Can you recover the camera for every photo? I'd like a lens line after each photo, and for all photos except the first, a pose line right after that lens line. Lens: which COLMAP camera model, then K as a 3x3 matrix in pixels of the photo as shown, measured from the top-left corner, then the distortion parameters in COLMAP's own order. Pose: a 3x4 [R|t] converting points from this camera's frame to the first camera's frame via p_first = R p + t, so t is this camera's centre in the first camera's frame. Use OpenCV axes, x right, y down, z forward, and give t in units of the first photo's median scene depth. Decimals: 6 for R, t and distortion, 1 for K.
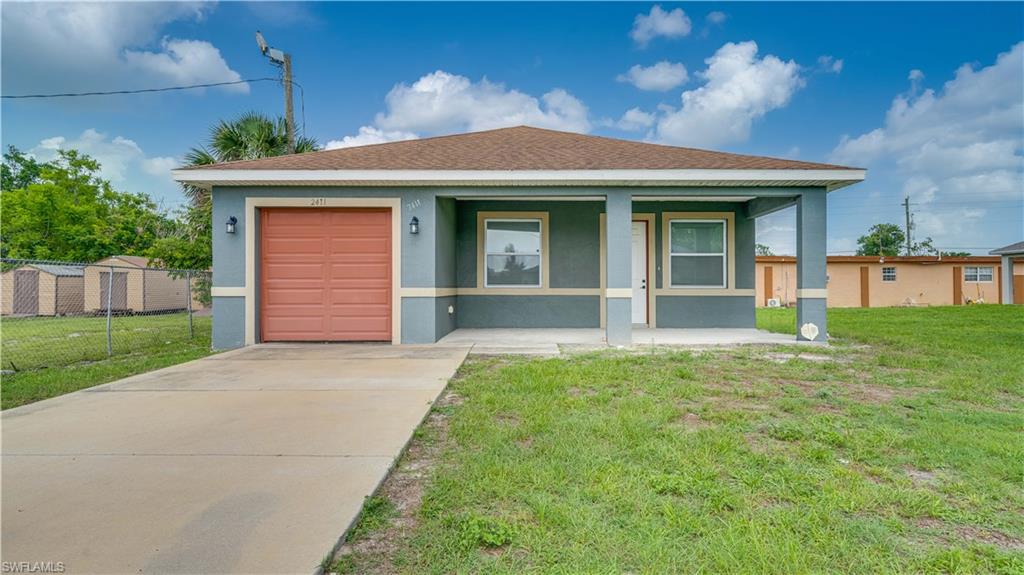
lens RADIAL K [[587.9, 0, 530.2], [0, 587.9, 288.0], [0, 0, 1]] dist [-0.020828, -0.000874]
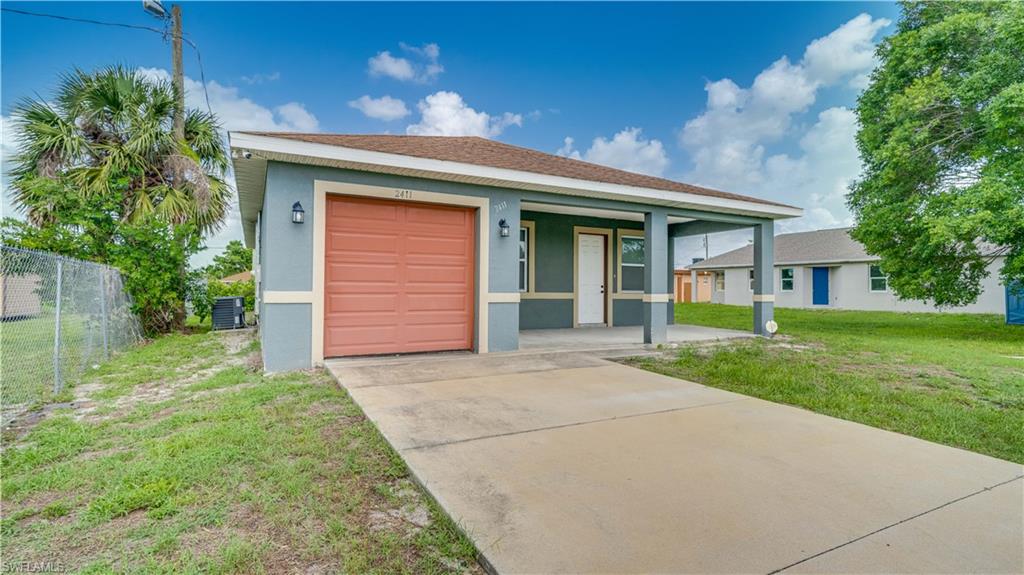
lens RADIAL K [[494.4, 0, 506.7], [0, 494.4, 284.1], [0, 0, 1]] dist [-0.004836, 0.000041]
pose [[0.890604, 0.010759, 0.454652, -0.541963], [-0.006046, 0.999912, -0.011820, -0.005048], [-0.454740, 0.007779, 0.890590, 0.269845]]
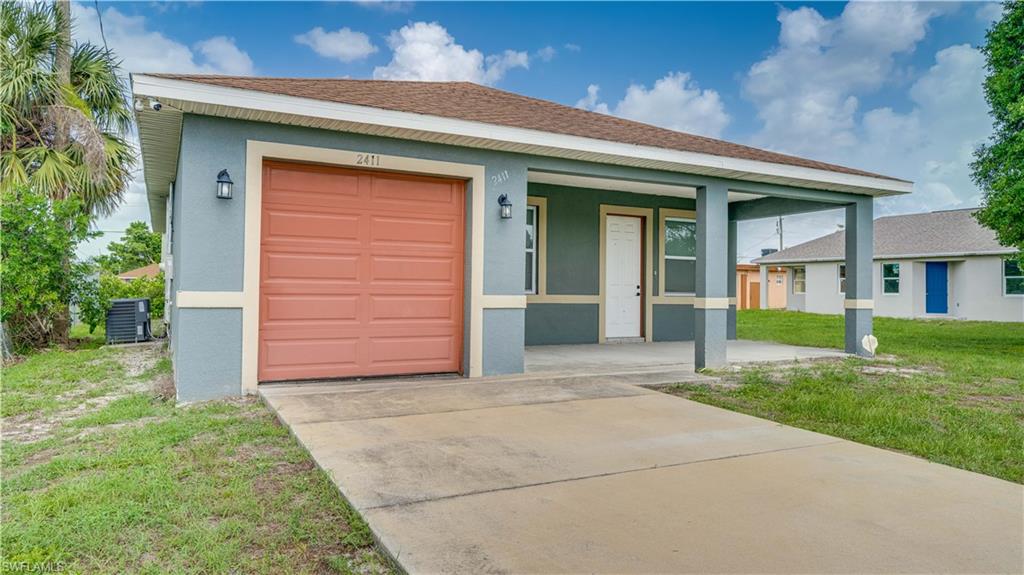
lens RADIAL K [[675.8, 0, 508.3], [0, 675.8, 281.5], [0, 0, 1]] dist [-0.003356, -0.001842]
pose [[0.890948, 0.016168, 0.453817, -0.542443], [-0.010885, 0.999839, -0.014253, -0.005018], [-0.453974, 0.007759, 0.890981, 0.267003]]
